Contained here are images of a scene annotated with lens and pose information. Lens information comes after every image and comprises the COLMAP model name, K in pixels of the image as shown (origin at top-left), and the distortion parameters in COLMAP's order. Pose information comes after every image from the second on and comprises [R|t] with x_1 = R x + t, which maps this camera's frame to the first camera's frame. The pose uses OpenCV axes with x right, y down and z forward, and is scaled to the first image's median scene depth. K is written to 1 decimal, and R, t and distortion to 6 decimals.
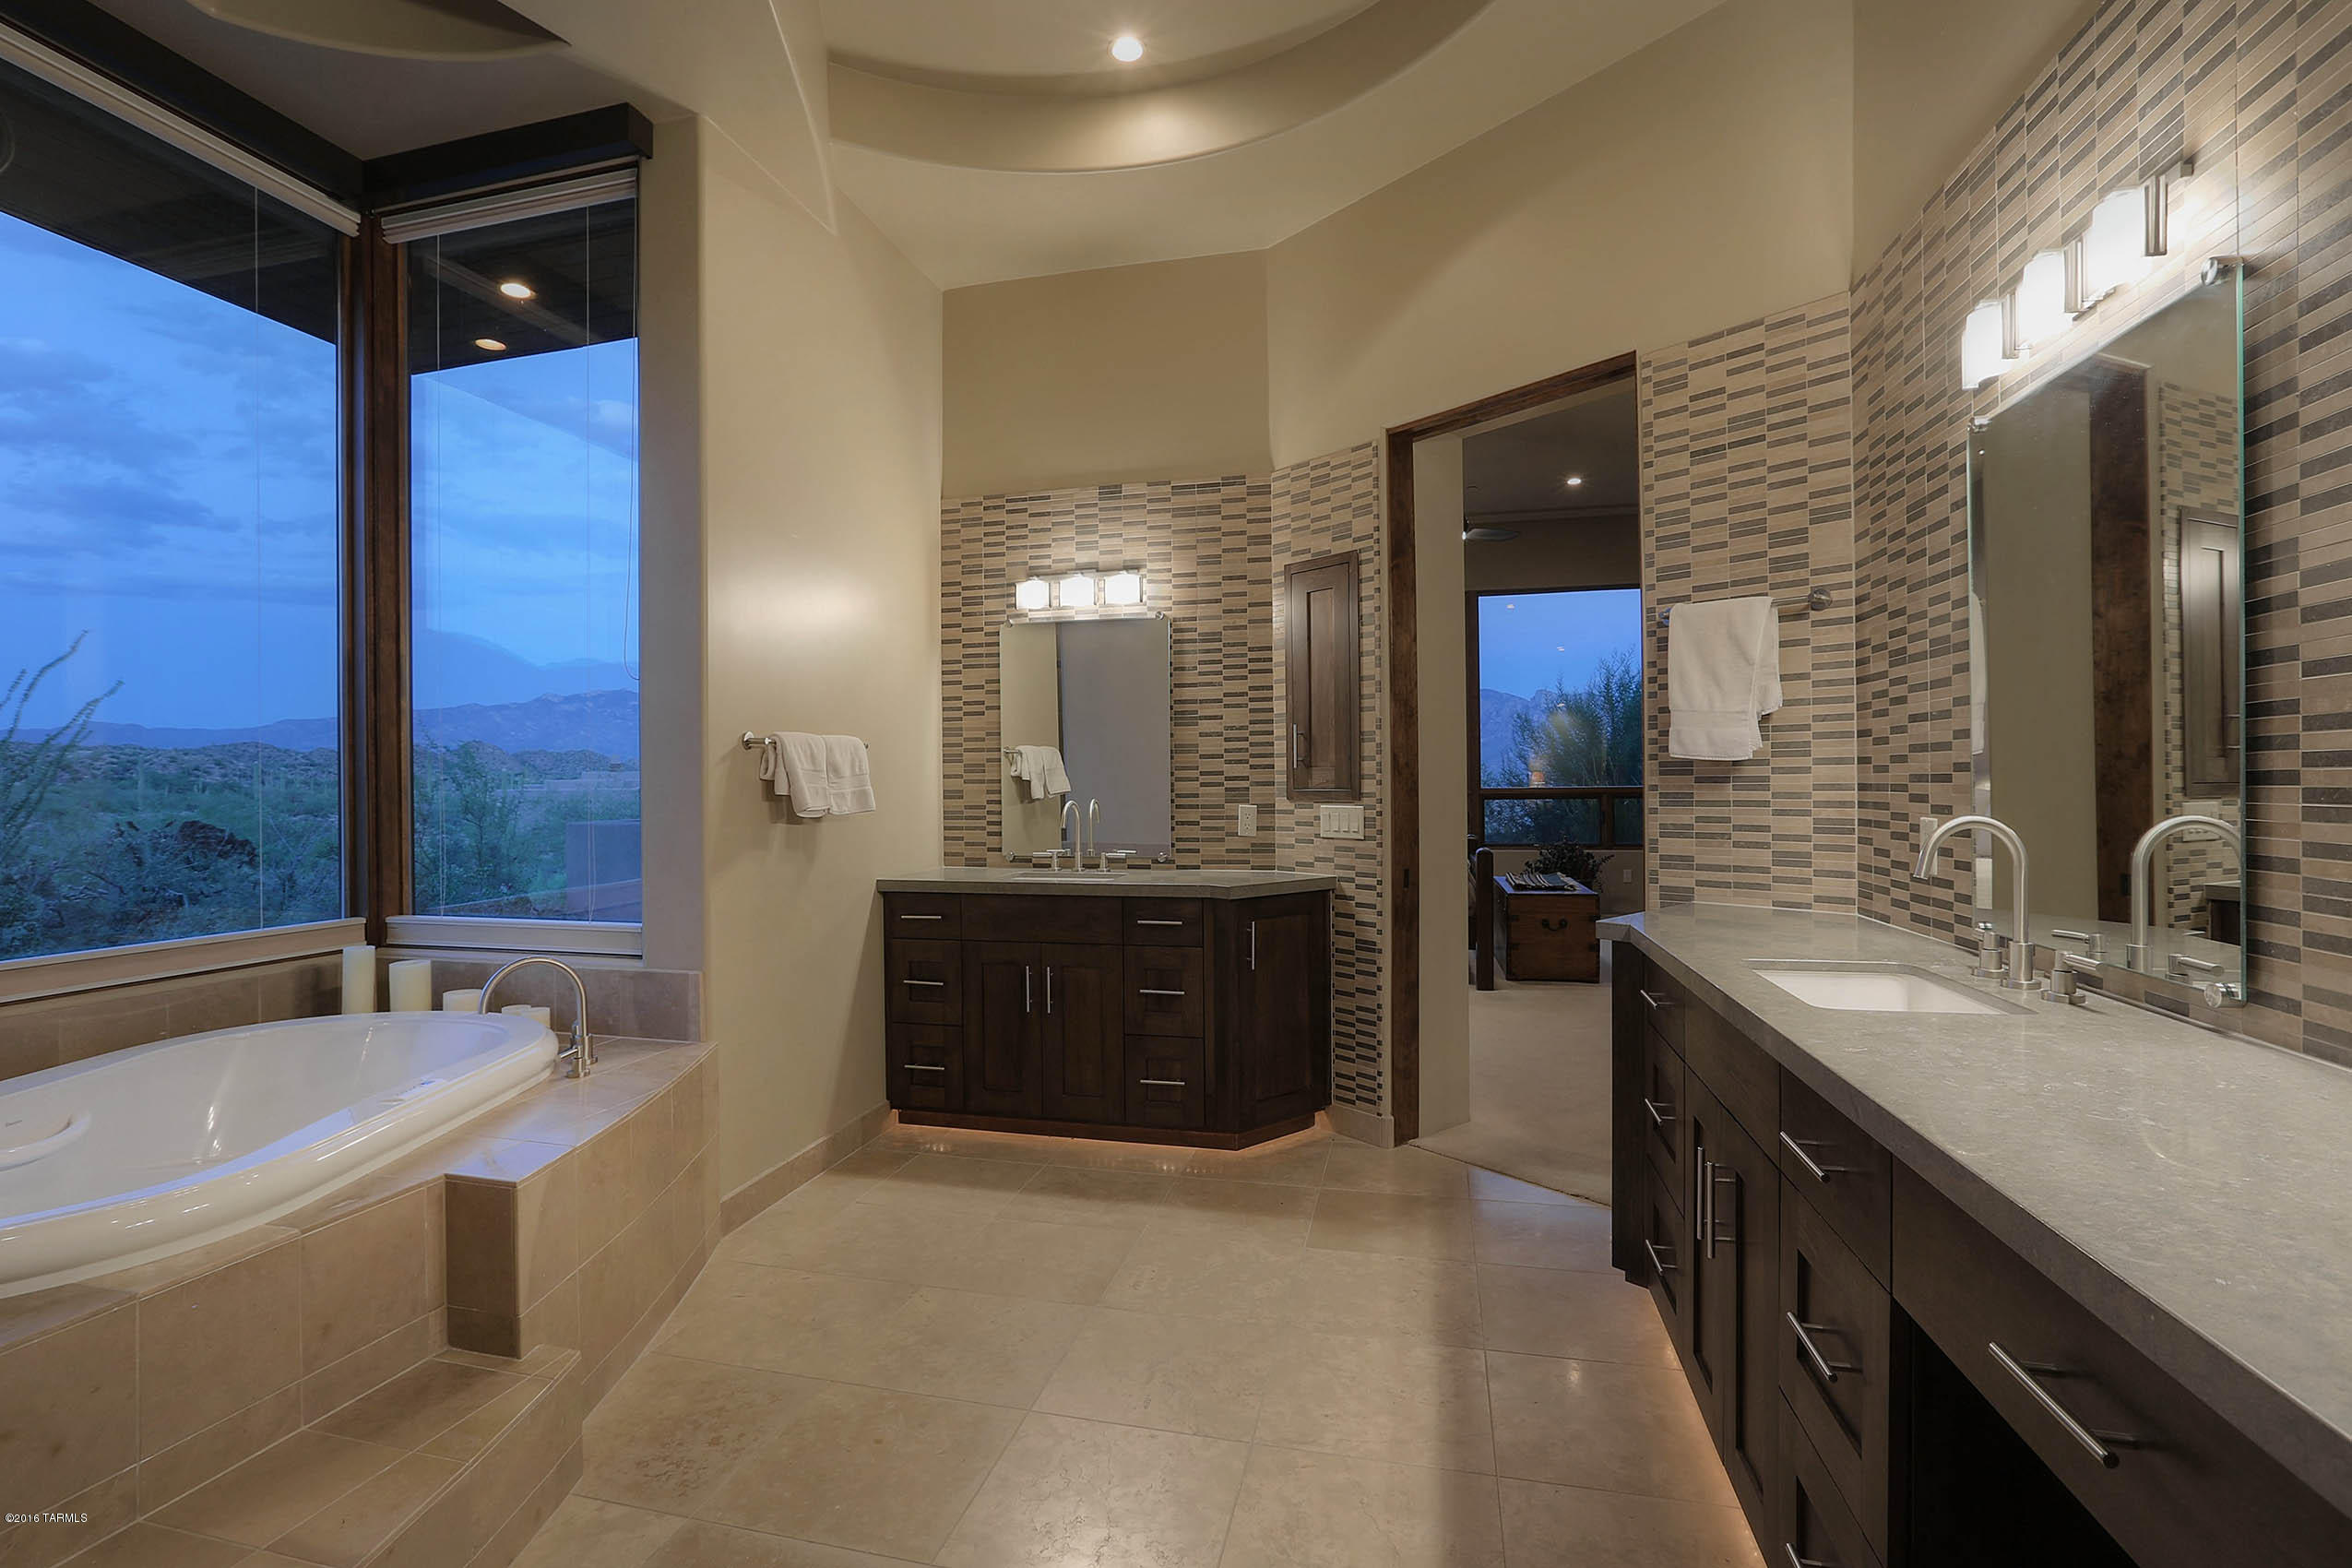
lens RADIAL K [[1072.7, 0, 1176.0], [0, 1072.7, 784.0], [0, 0, 1]] dist [-0.114766, 0.029869]
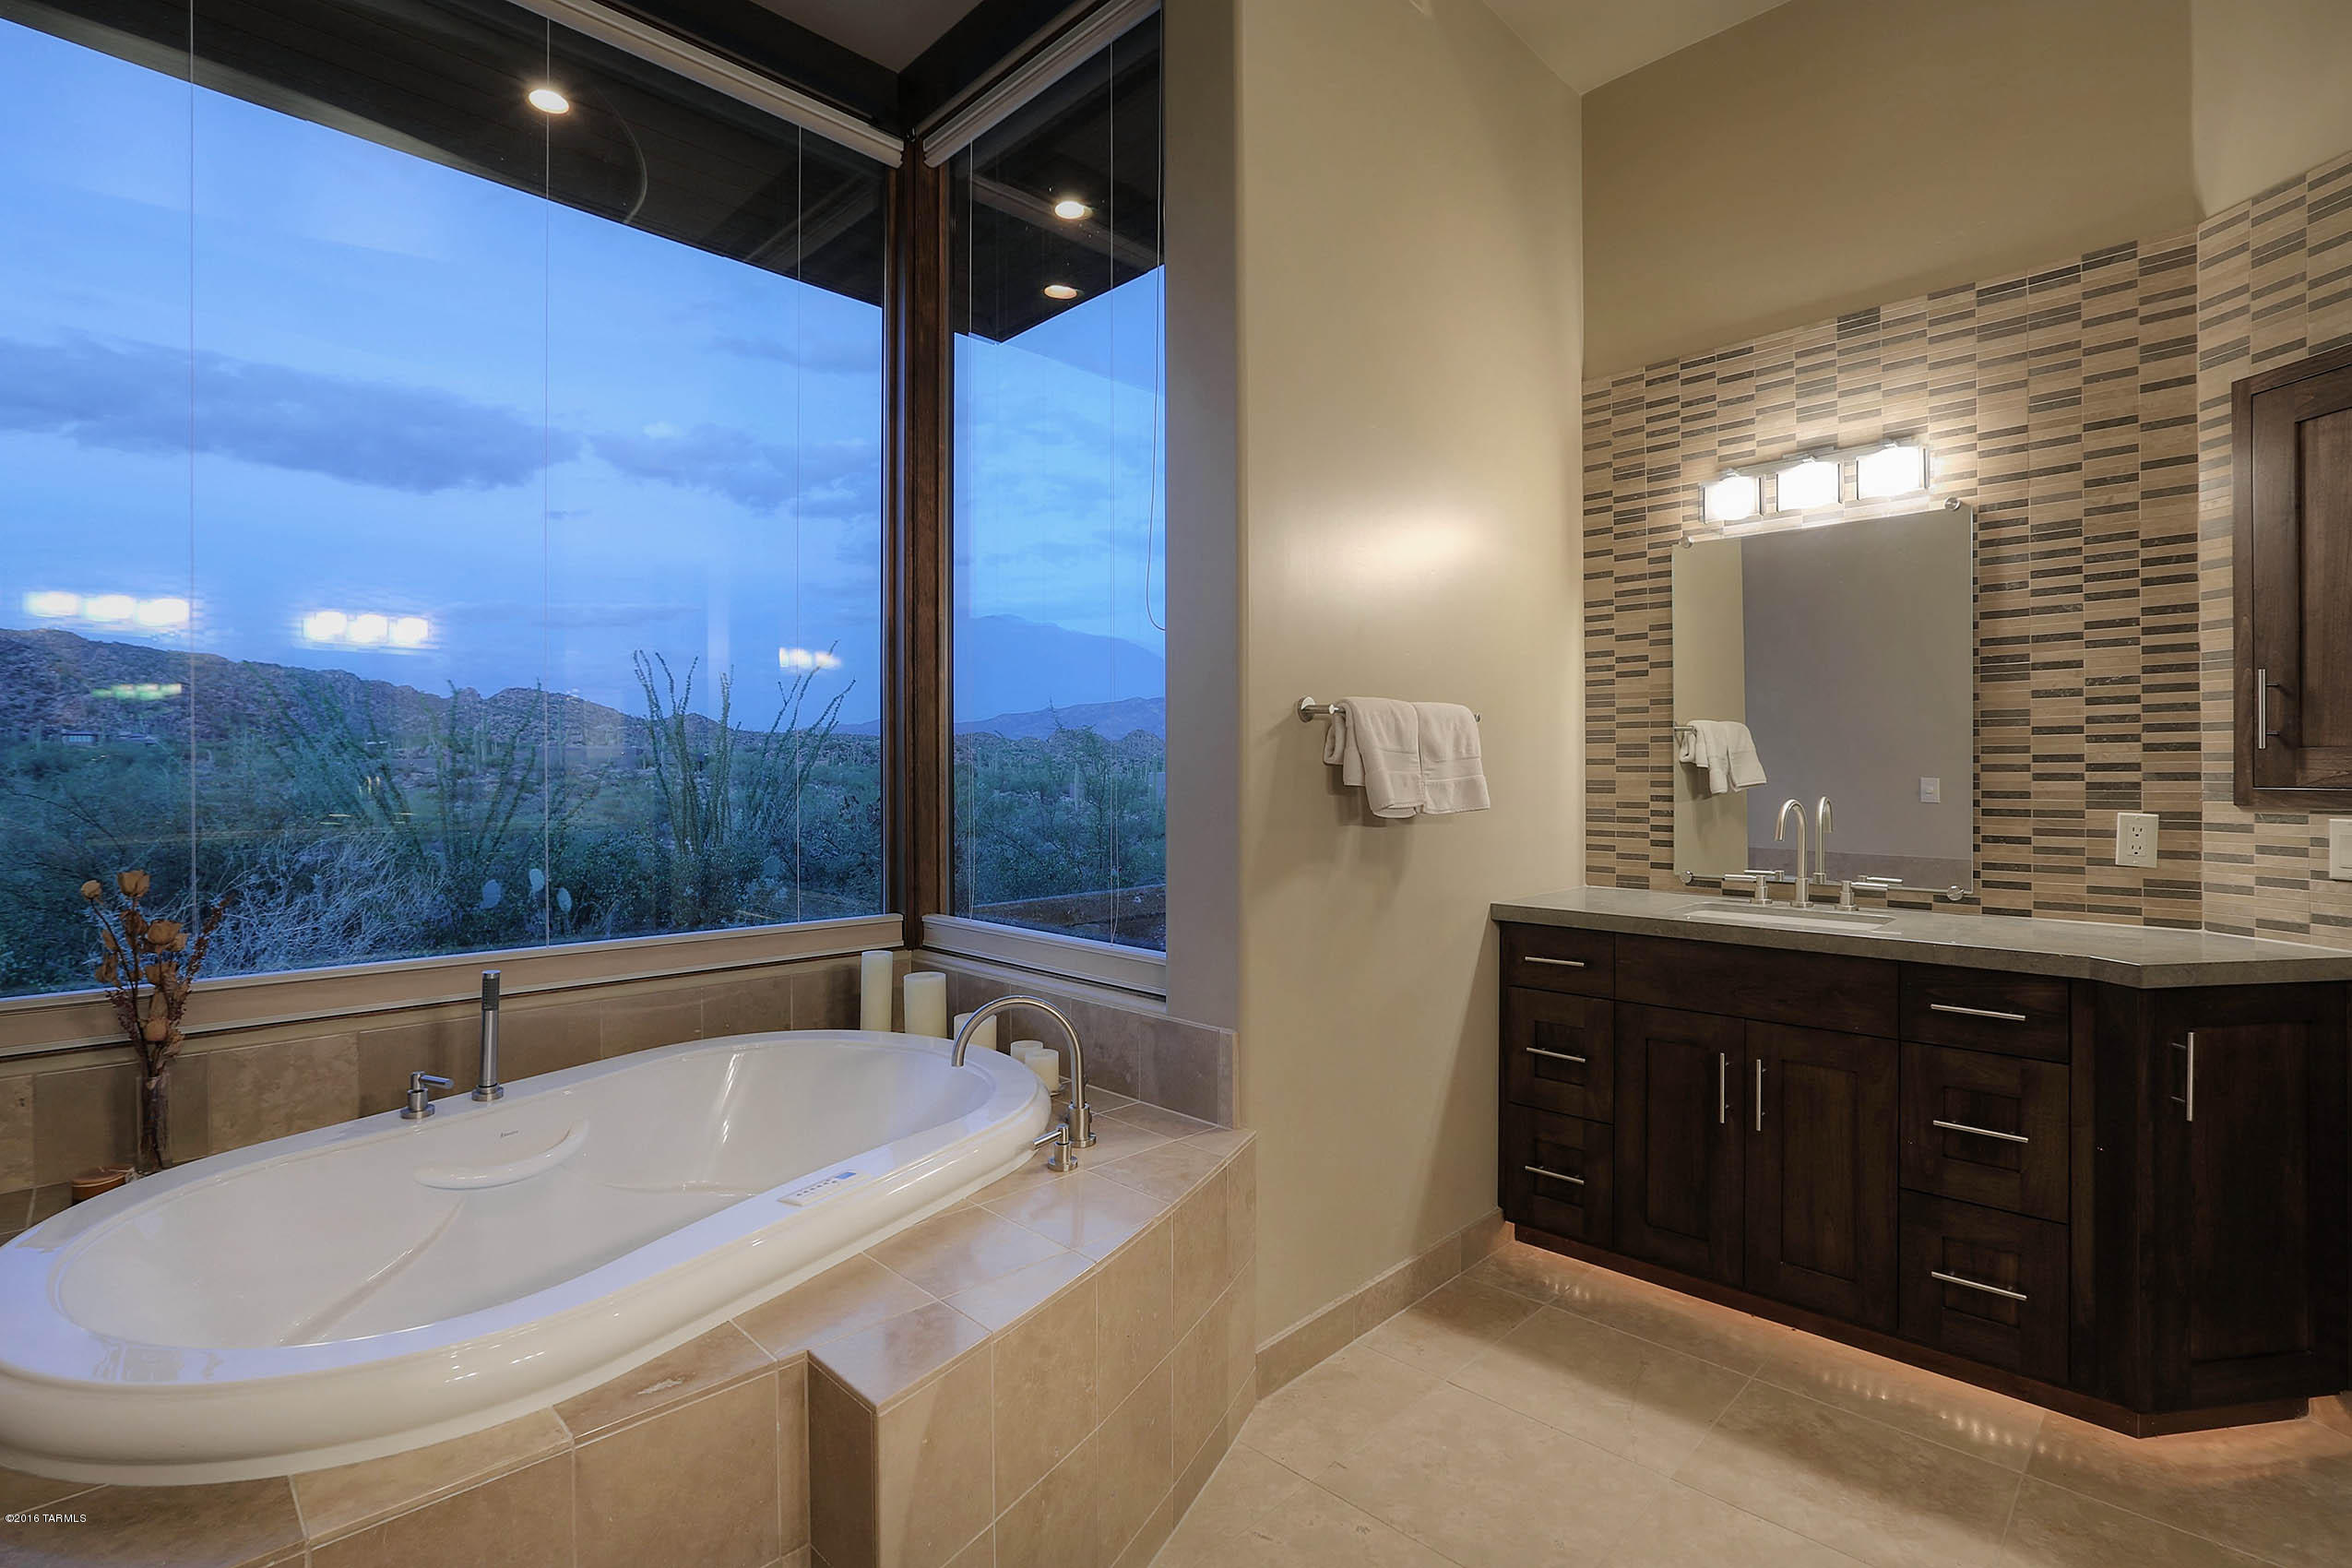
lens RADIAL K [[1116.6, 0, 1167.6], [0, 1116.6, 765.2], [0, 0, 1]] dist [-0.002834, -0.000463]
pose [[0.846770, 0.005590, -0.531930, -0.059499], [-0.008343, 0.999961, -0.002771, -0.000204], [0.531894, 0.006784, 0.846784, 0.220650]]
